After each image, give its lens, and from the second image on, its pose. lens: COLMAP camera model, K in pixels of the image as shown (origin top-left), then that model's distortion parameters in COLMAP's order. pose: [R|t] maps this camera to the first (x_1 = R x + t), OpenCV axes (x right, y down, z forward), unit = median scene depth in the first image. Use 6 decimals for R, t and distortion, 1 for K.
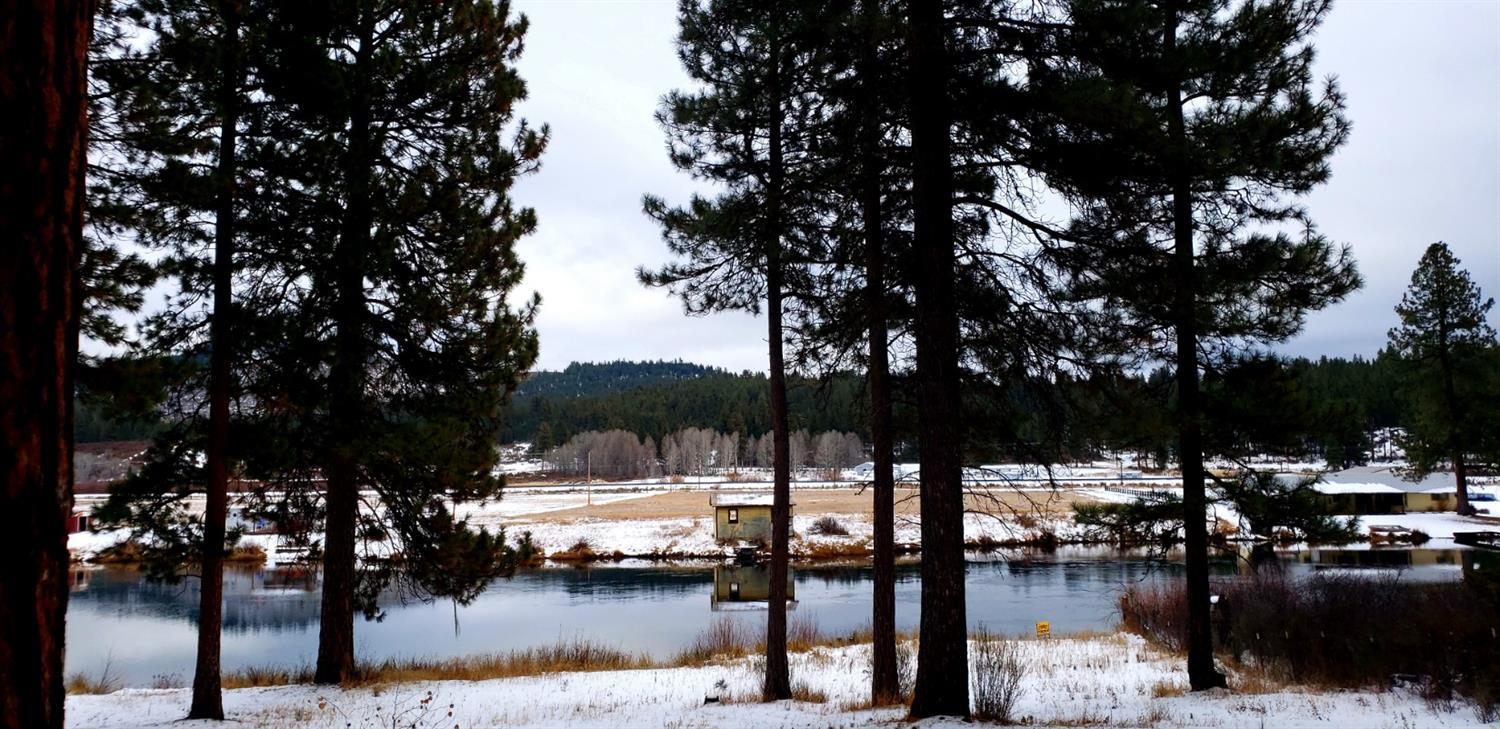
lens RADIAL K [[1185.9, 0, 750.0], [0, 1185.9, 364.5], [0, 0, 1]] dist [0.036875, -0.004977]
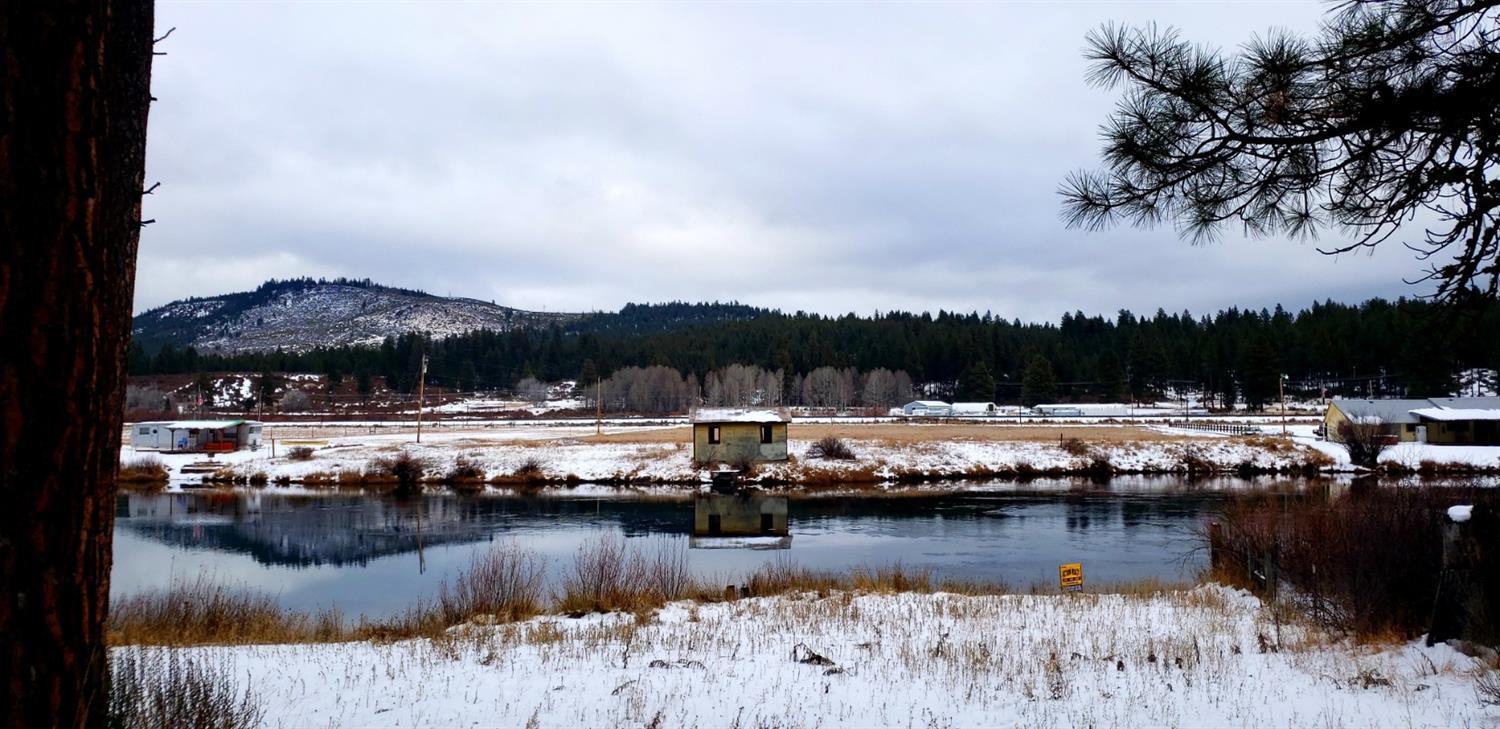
lens RADIAL K [[1185.5, 0, 750.0], [0, 1185.5, 364.5], [0, 0, 1]] dist [0.005882, 0.056194]
pose [[0.998778, 0.006142, -0.049036, 0.045176], [-0.003830, 0.998883, 0.047094, 0.035591], [0.049270, -0.046848, 0.997686, 0.161555]]
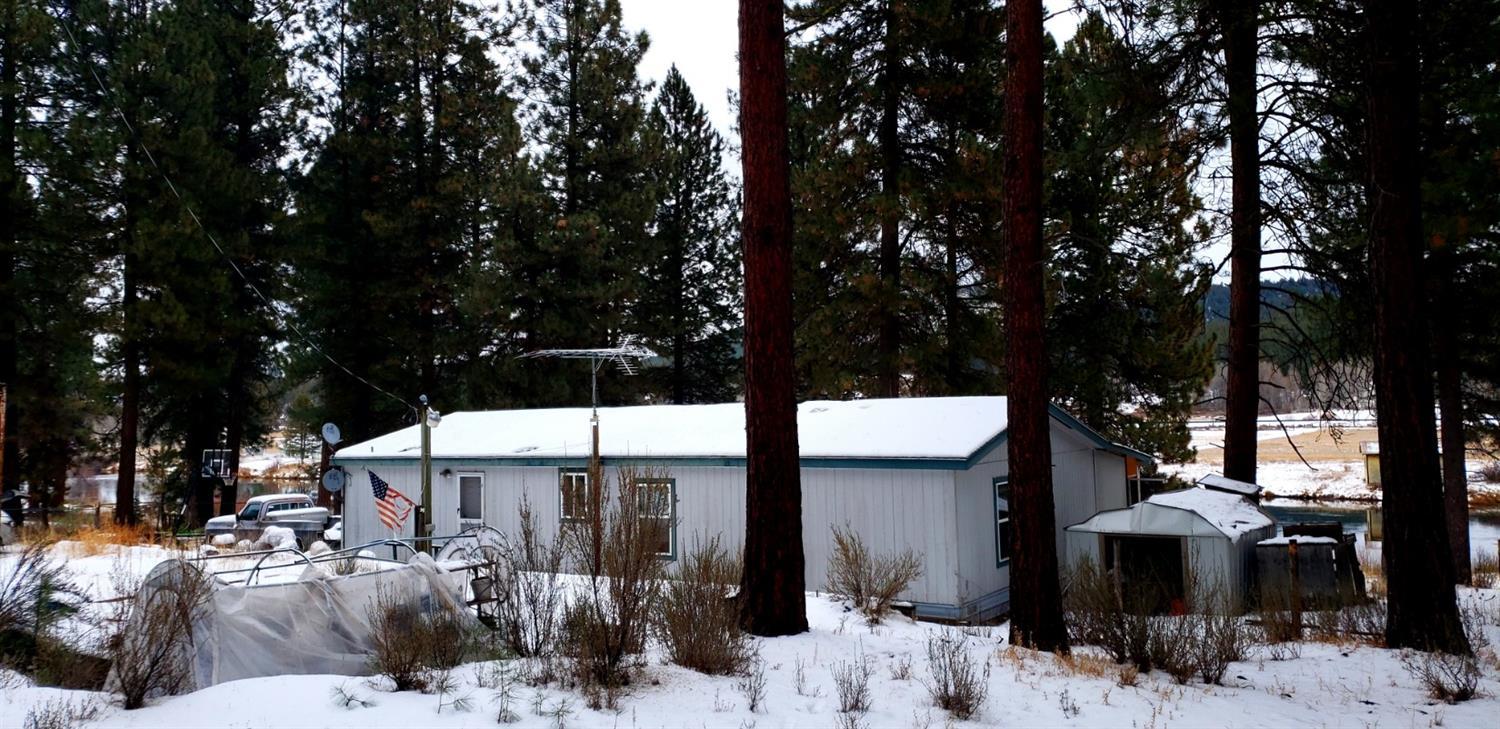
lens RADIAL K [[1185.5, 0, 750.0], [0, 1185.5, 364.5], [0, 0, 1]] dist [0.005882, 0.056194]
pose [[0.871026, -0.026262, -0.490535, 0.015672], [0.054845, 0.997526, 0.043981, -0.036688], [0.488166, -0.065212, 0.870311, -0.198230]]
